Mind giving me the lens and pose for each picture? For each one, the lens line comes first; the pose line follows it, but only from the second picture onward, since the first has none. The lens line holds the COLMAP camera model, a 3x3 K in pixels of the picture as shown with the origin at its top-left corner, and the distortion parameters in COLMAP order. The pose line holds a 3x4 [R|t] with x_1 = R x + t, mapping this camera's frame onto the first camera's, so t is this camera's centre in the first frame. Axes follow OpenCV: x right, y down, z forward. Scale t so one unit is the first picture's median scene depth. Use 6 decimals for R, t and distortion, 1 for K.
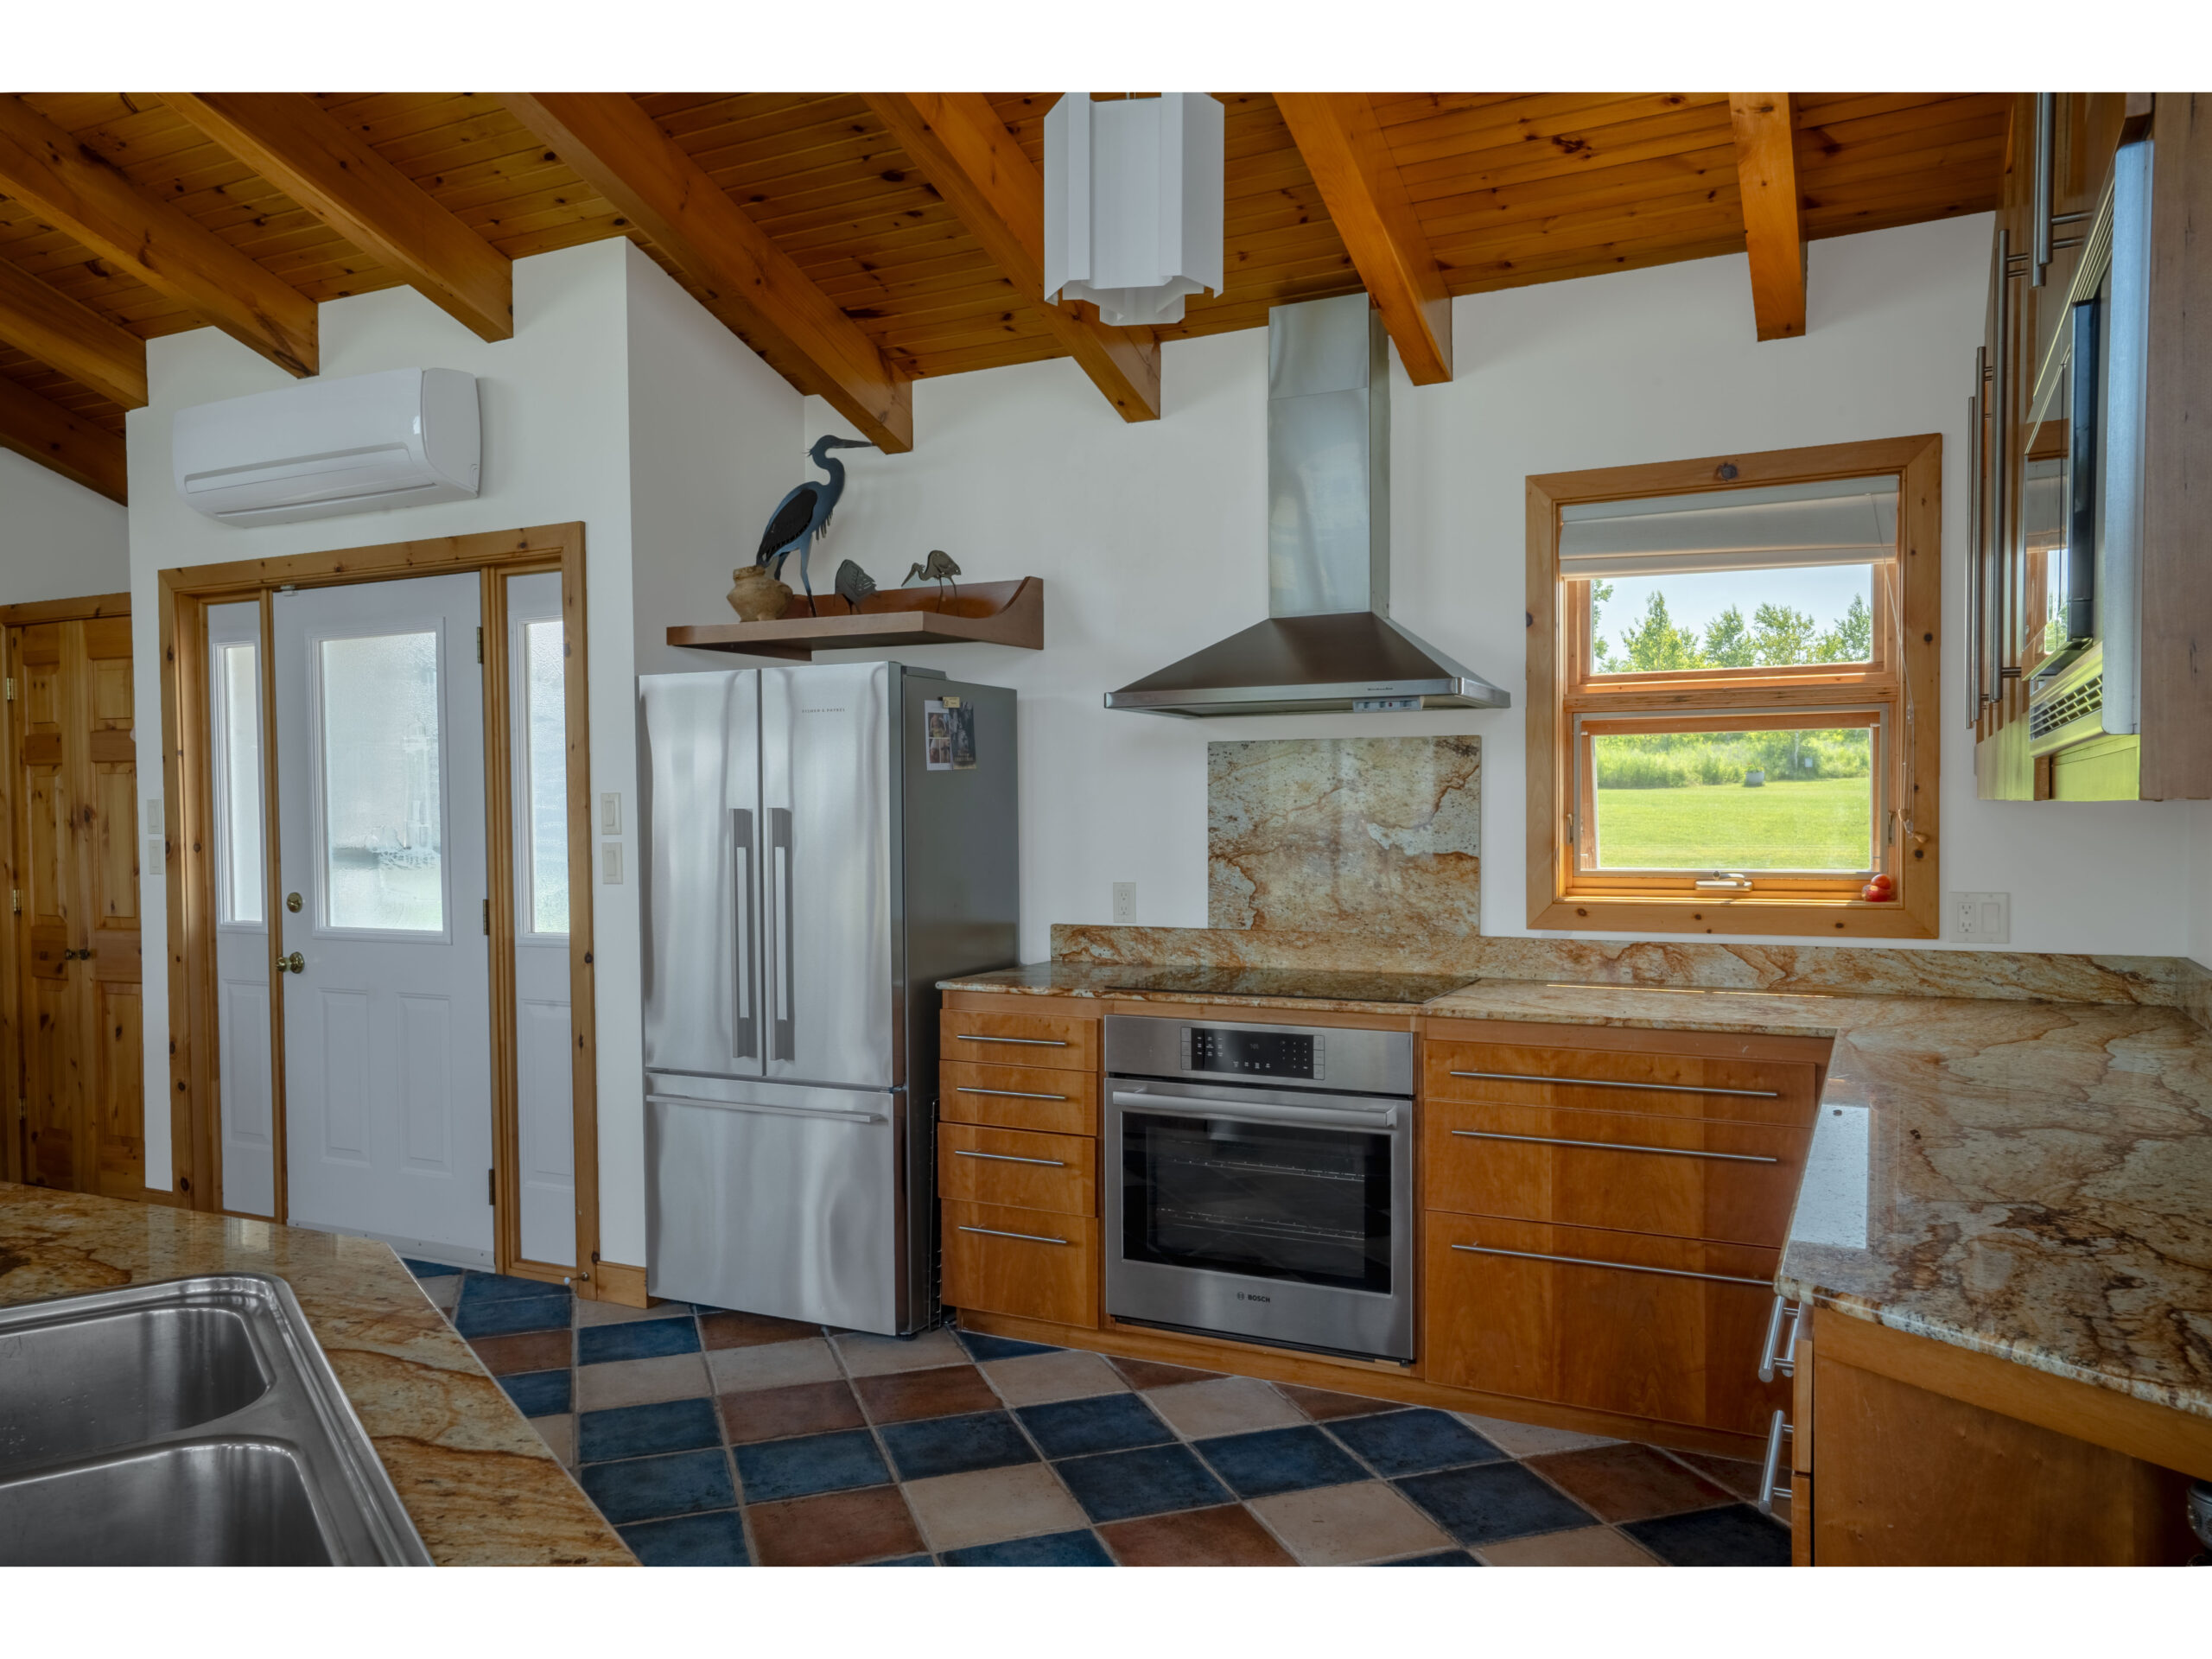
lens RADIAL K [[1545.2, 0, 1109.9], [0, 1545.2, 845.1], [0, 0, 1]] dist [0.015108, 0.010534]
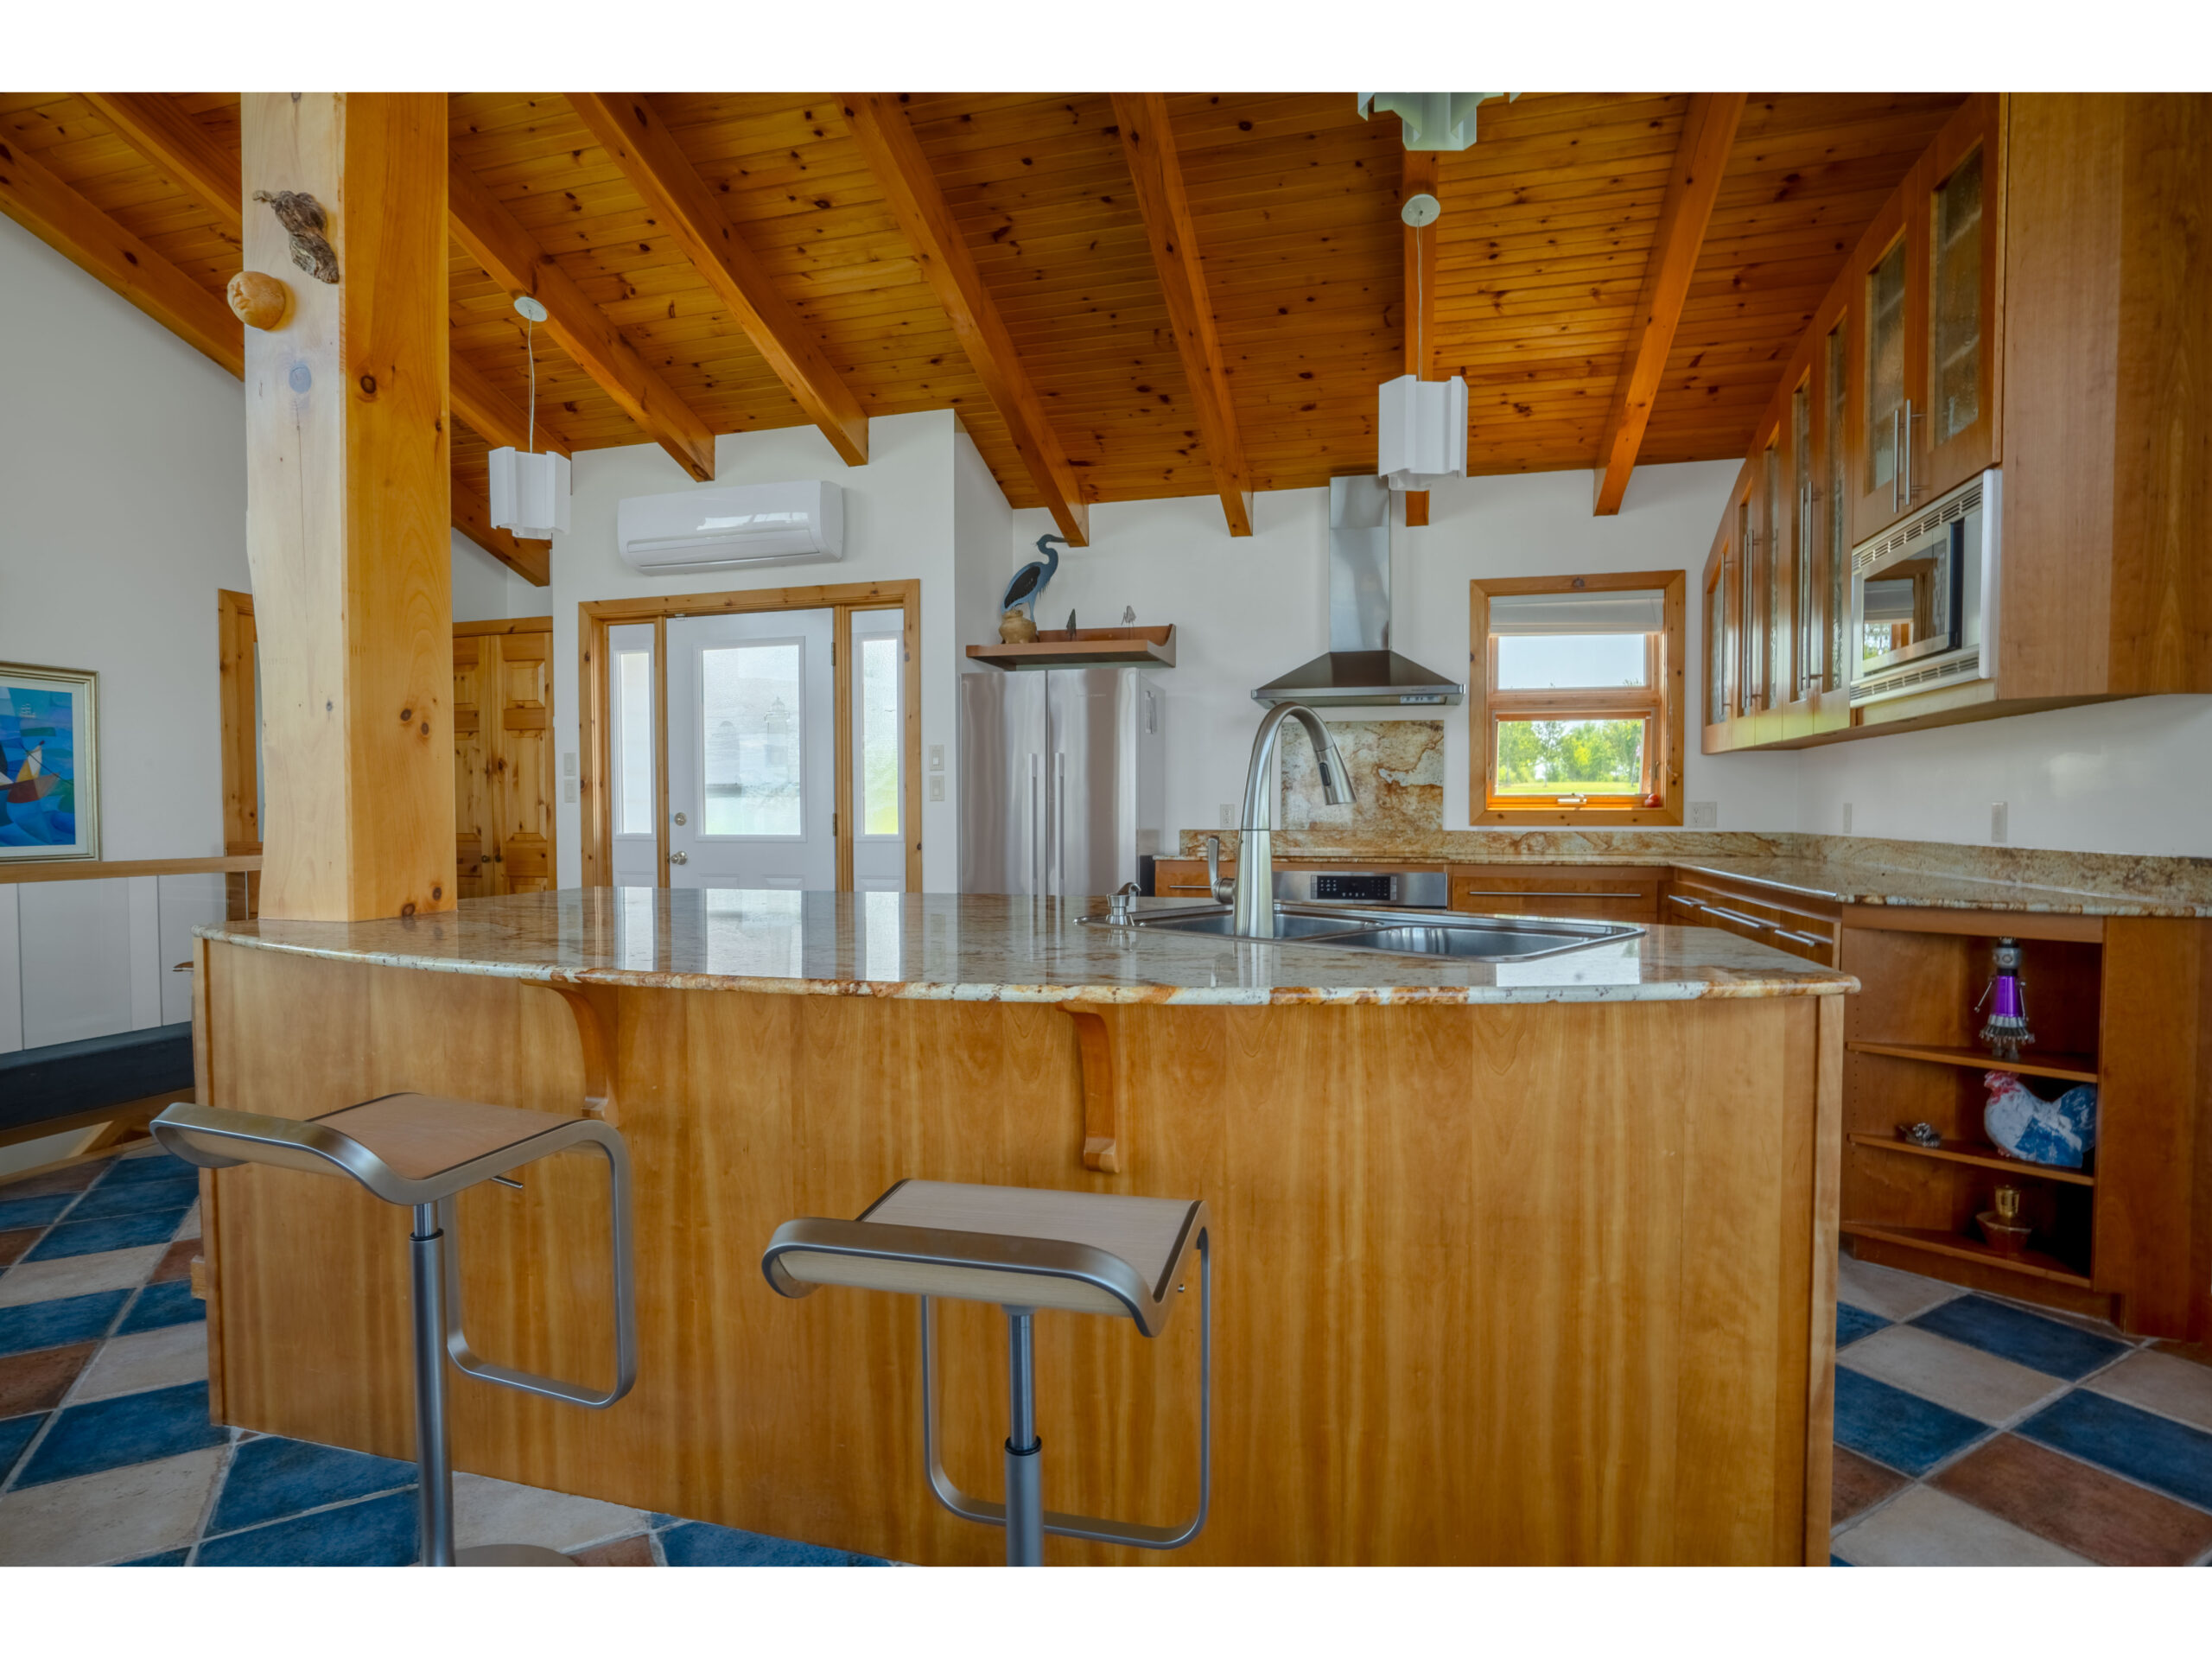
lens RADIAL K [[1091.8, 0, 1103.4], [0, 1091.8, 838.8], [0, 0, 1]] dist [-0.040108, -0.000458]
pose [[0.980835, 0.001863, 0.194831, -0.370009], [-0.001914, 0.999998, 0.000075, 0.063970], [-0.194830, -0.000446, 0.980837, -0.160559]]
